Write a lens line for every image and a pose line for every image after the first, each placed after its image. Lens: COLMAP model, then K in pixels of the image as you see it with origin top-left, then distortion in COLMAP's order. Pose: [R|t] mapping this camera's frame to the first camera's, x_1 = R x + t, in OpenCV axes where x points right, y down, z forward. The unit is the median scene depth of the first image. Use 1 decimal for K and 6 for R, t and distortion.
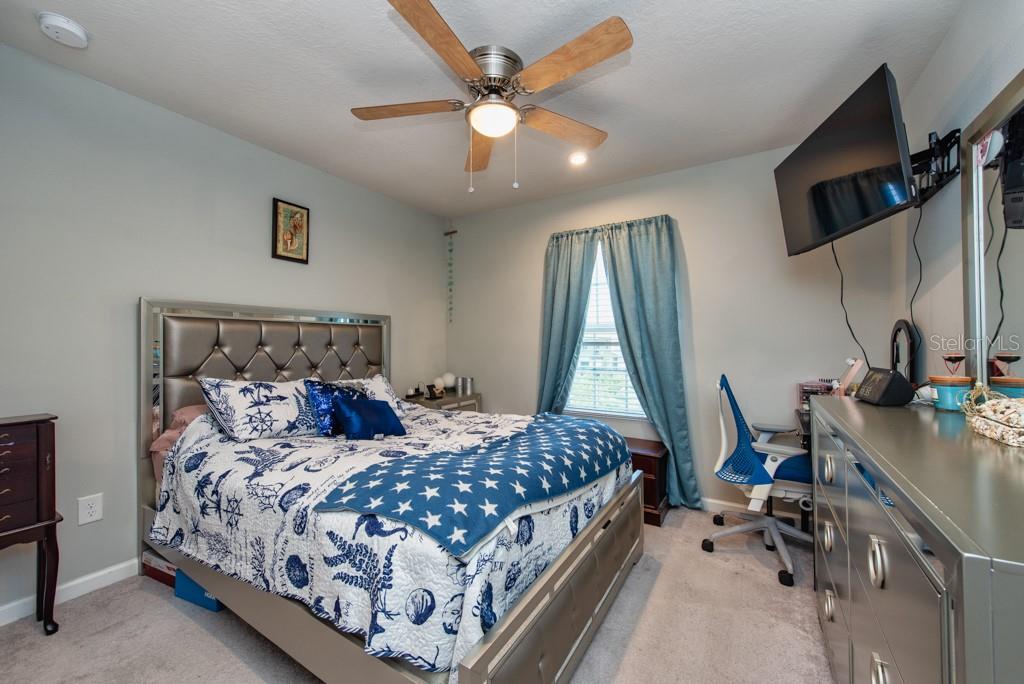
lens RADIAL K [[396.8, 0, 517.2], [0, 396.8, 338.3], [0, 0, 1]] dist [0.016839, -0.005021]
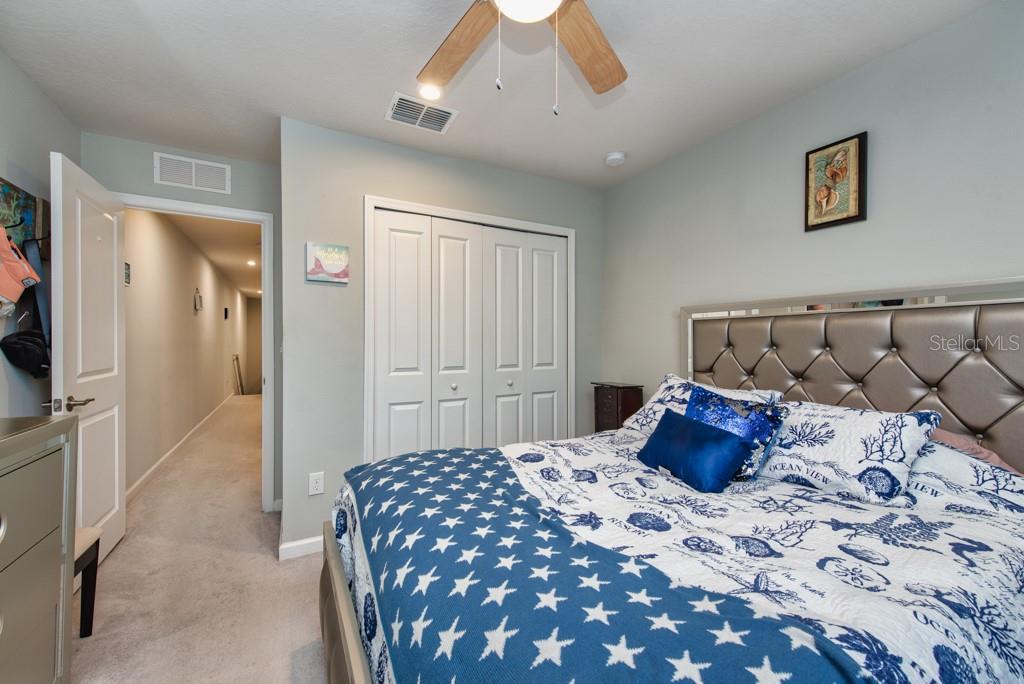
lens RADIAL K [[396.8, 0, 517.2], [0, 396.8, 338.3], [0, 0, 1]] dist [0.016839, -0.005021]
pose [[-0.485430, -0.000303, -0.874275, 0.322623], [0.002538, 0.999995, -0.001755, 0.003962], [0.874272, -0.003071, -0.485427, 0.864419]]
